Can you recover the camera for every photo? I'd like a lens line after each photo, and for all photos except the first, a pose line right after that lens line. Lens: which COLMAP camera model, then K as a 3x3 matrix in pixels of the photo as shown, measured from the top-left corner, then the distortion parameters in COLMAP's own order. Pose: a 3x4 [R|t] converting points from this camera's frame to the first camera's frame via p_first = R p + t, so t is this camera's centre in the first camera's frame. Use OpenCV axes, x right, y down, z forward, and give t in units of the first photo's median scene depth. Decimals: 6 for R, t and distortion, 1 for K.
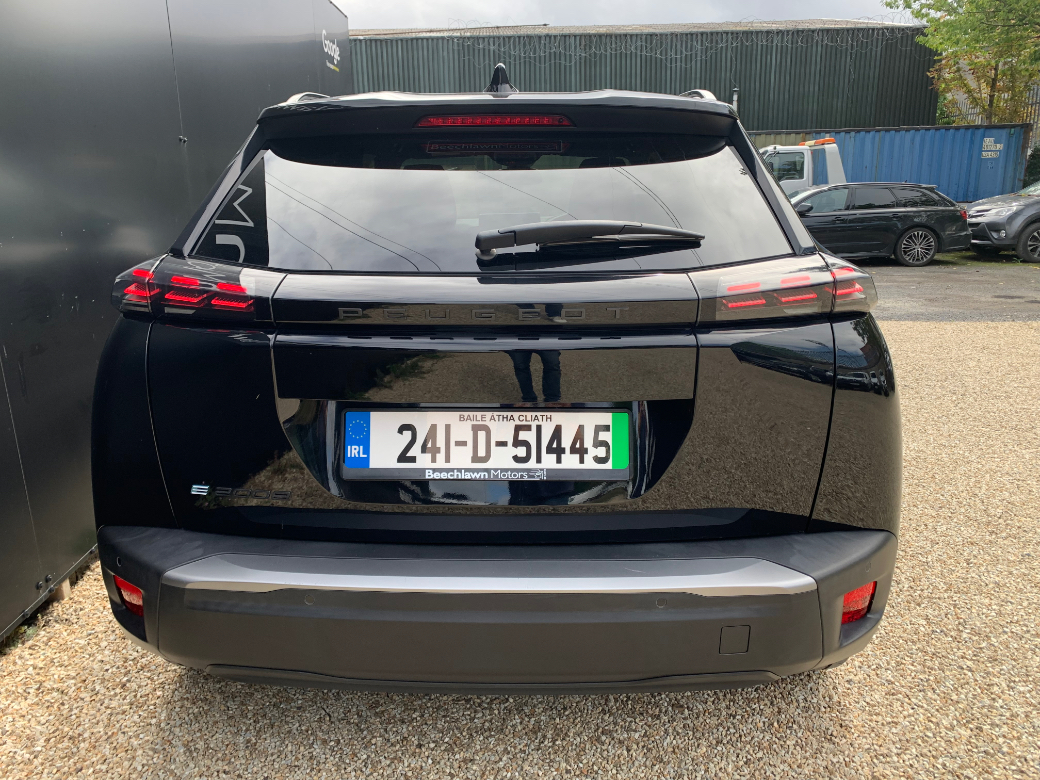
lens RADIAL K [[839.6, 0, 520.0], [0, 839.6, 390.0], [0, 0, 1]] dist [0.067065, -0.061680]
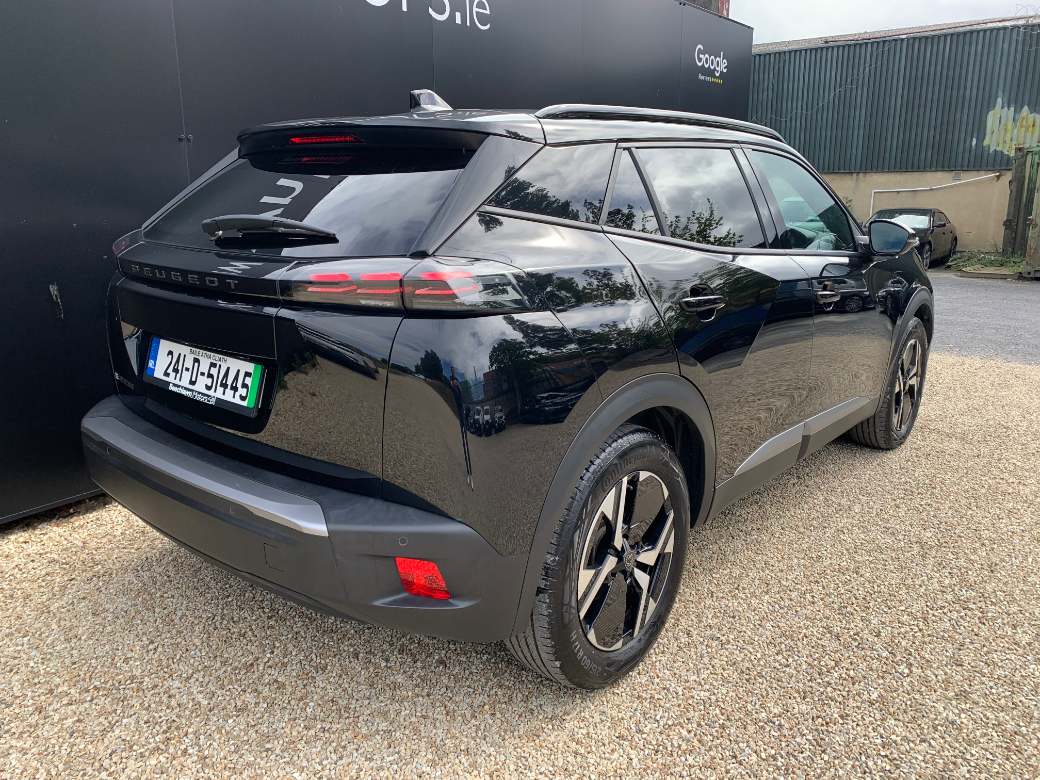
lens RADIAL K [[839.6, 0, 520.0], [0, 839.6, 390.0], [0, 0, 1]] dist [0.067065, -0.061680]
pose [[0.774728, 0.168300, -0.609485, 1.228184], [-0.172688, 0.983598, 0.052099, -0.072016], [0.608257, 0.064888, 0.791084, 0.221247]]
